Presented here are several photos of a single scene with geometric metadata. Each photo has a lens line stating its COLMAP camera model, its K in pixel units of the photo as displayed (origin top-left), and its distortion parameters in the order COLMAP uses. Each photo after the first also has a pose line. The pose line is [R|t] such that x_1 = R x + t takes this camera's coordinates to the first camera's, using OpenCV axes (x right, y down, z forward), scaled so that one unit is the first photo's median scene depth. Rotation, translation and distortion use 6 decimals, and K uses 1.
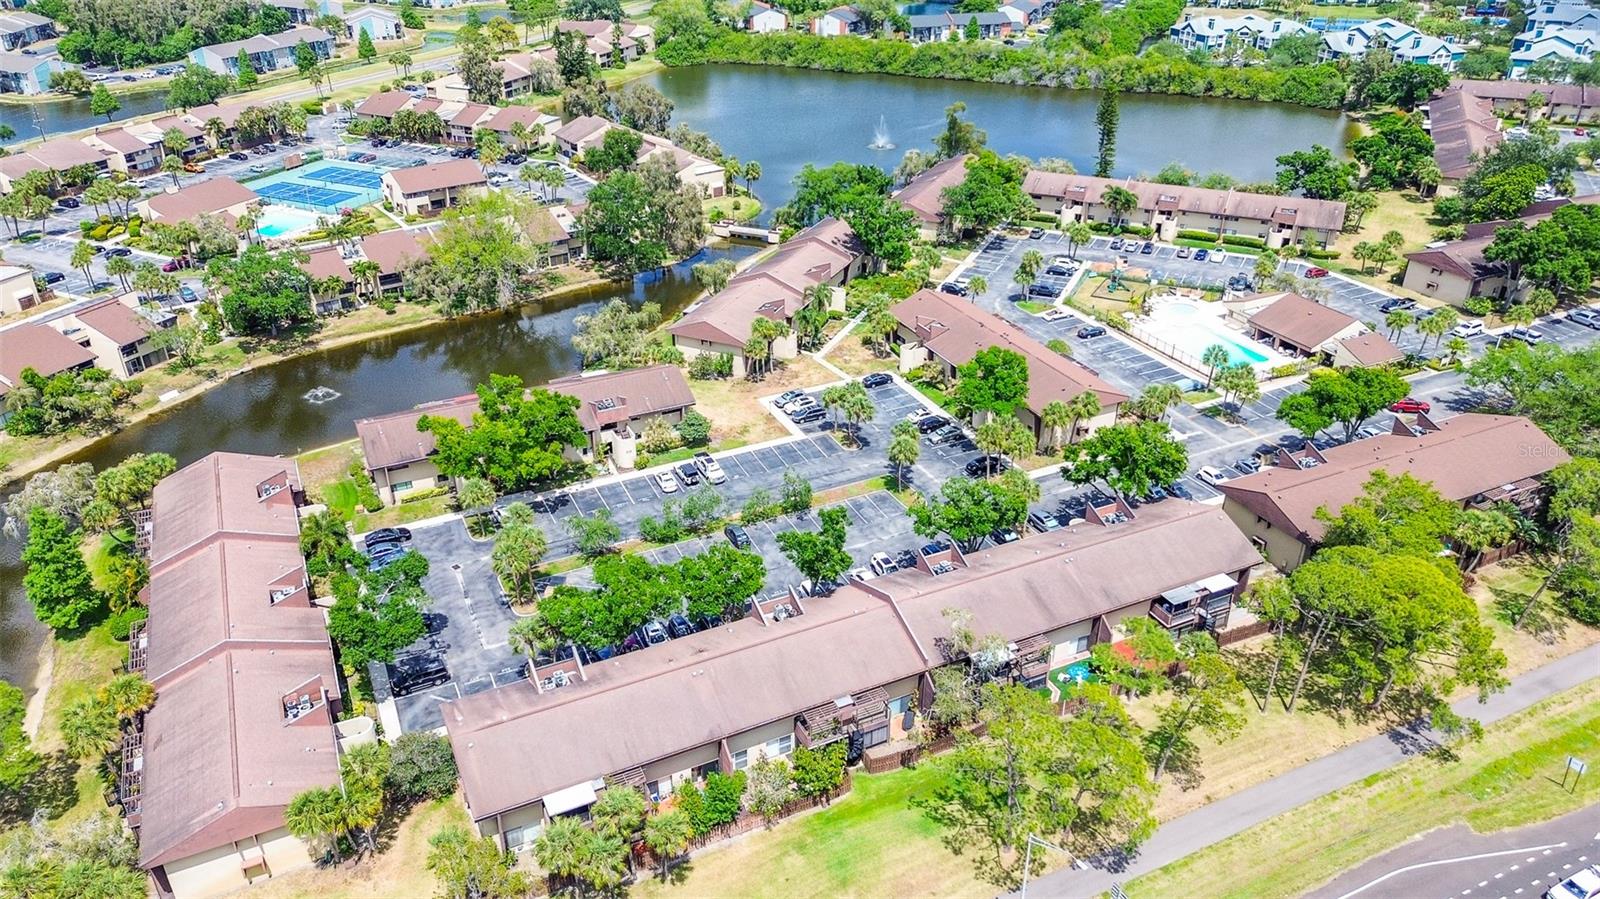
lens RADIAL K [[1118.8, 0, 798.4], [0, 1118.8, 454.2], [0, 0, 1]] dist [0.070131, -0.046010]
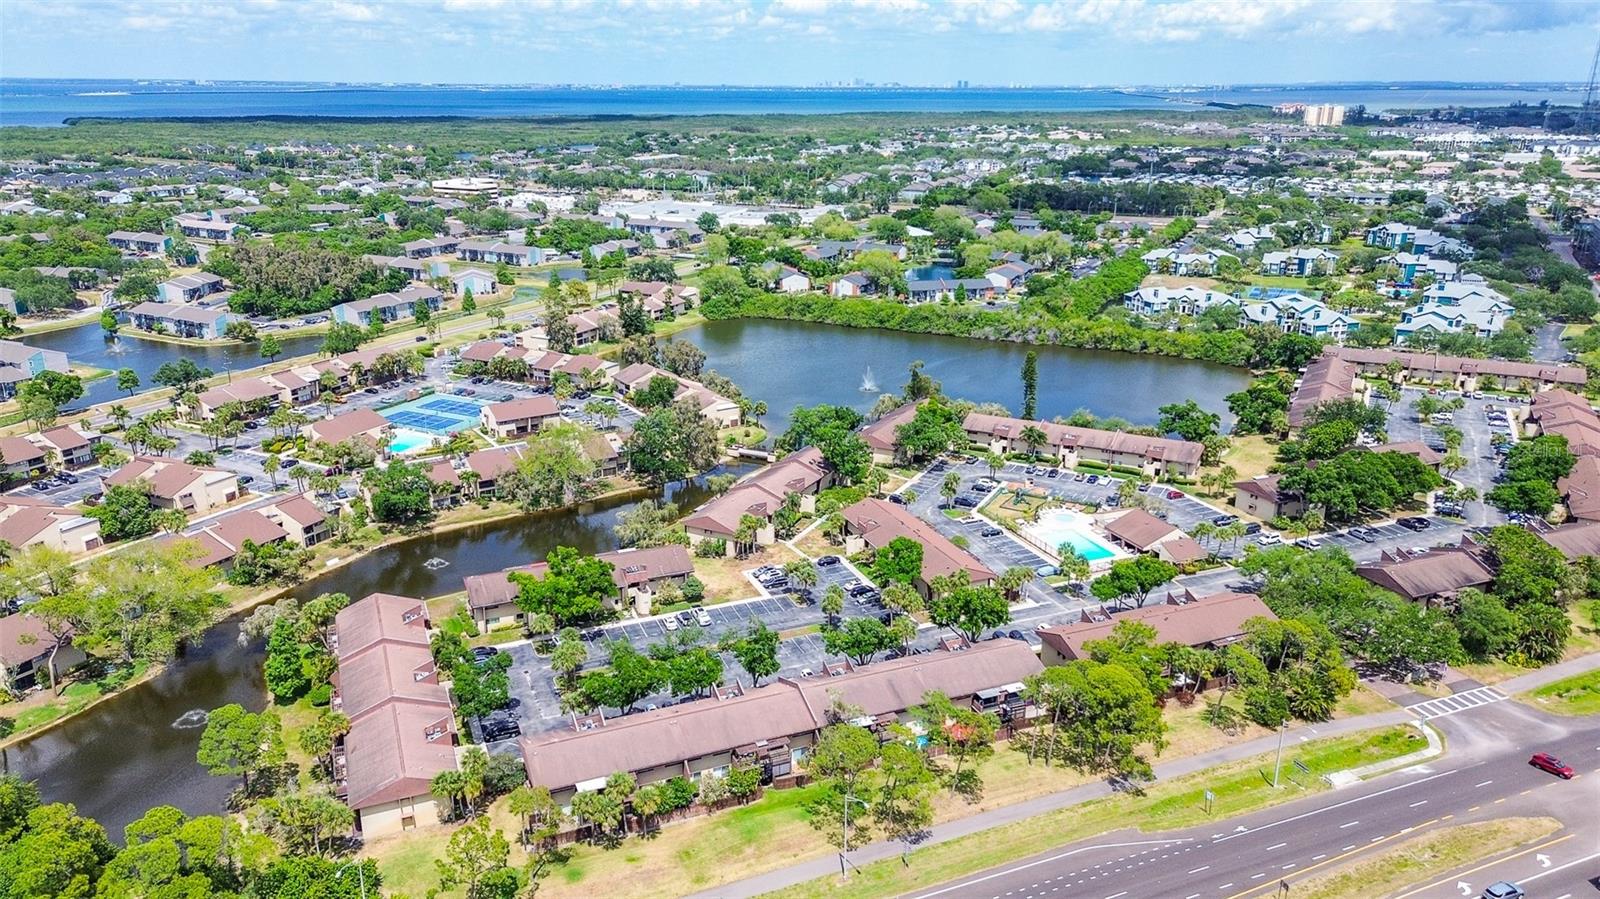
lens RADIAL K [[1118.8, 0, 801.3], [0, 1118.8, 443.8], [0, 0, 1]] dist [0.070131, -0.046010]
pose [[0.998947, 0.019854, -0.041357, 0.081395], [-0.027664, 0.979849, -0.197813, 0.060134], [0.036596, 0.198749, 0.979367, -0.354168]]
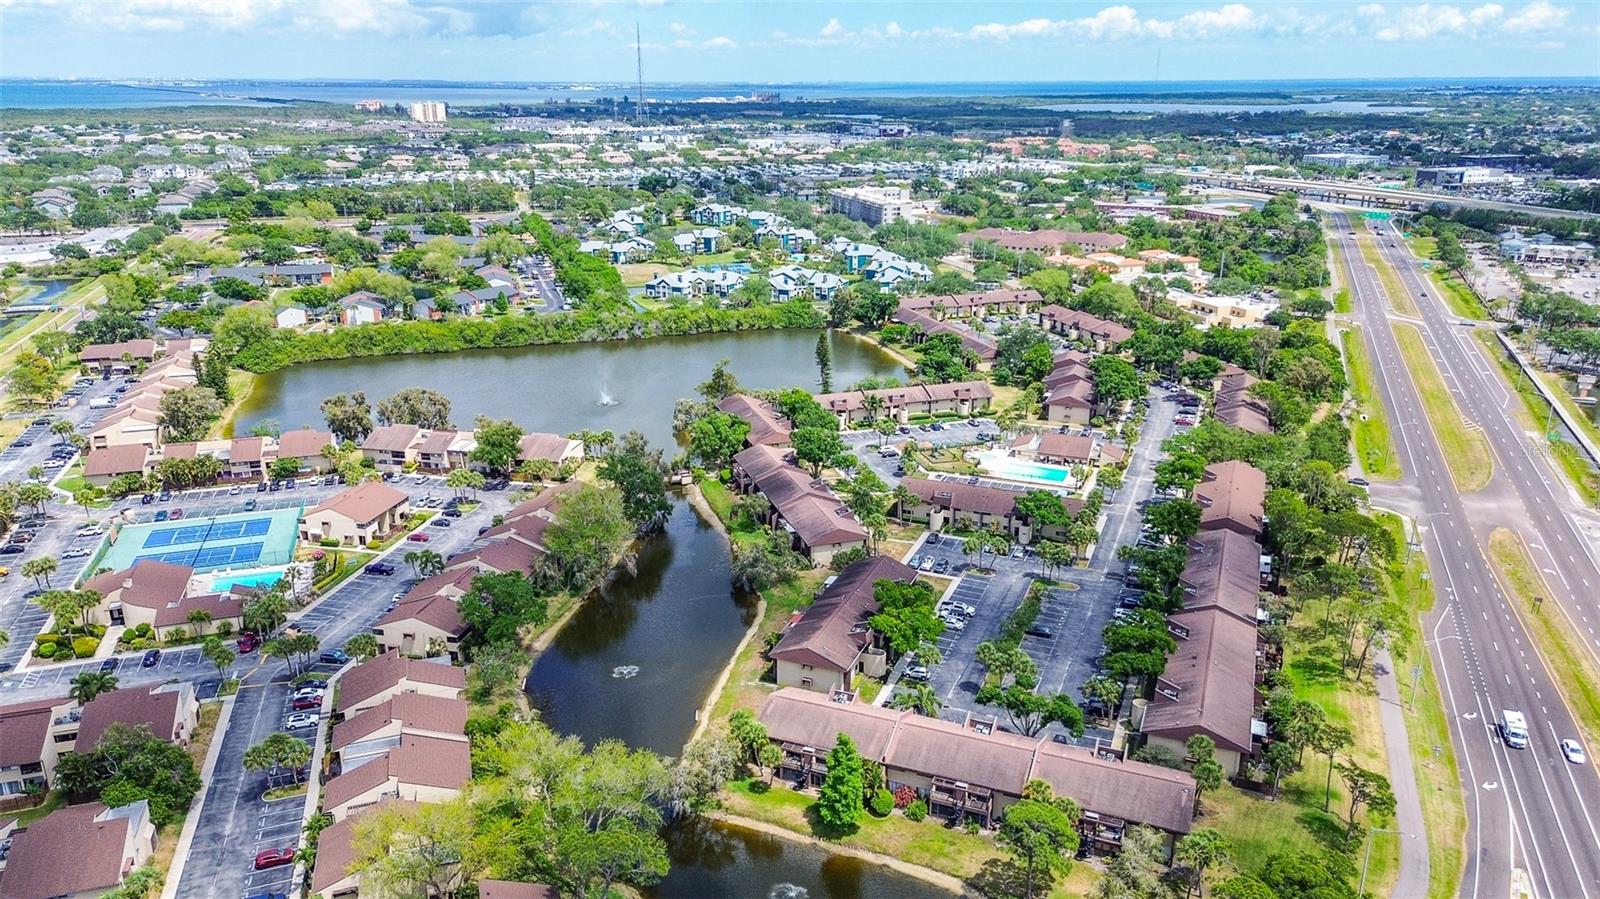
lens RADIAL K [[1118.8, 0, 804.3], [0, 1118.8, 453.3], [0, 0, 1]] dist [0.070131, -0.046010]
pose [[0.742374, -0.208157, 0.636829, -0.860428], [0.325573, 0.942820, -0.071358, -0.107833], [-0.585562, 0.260309, 0.767696, -0.054280]]
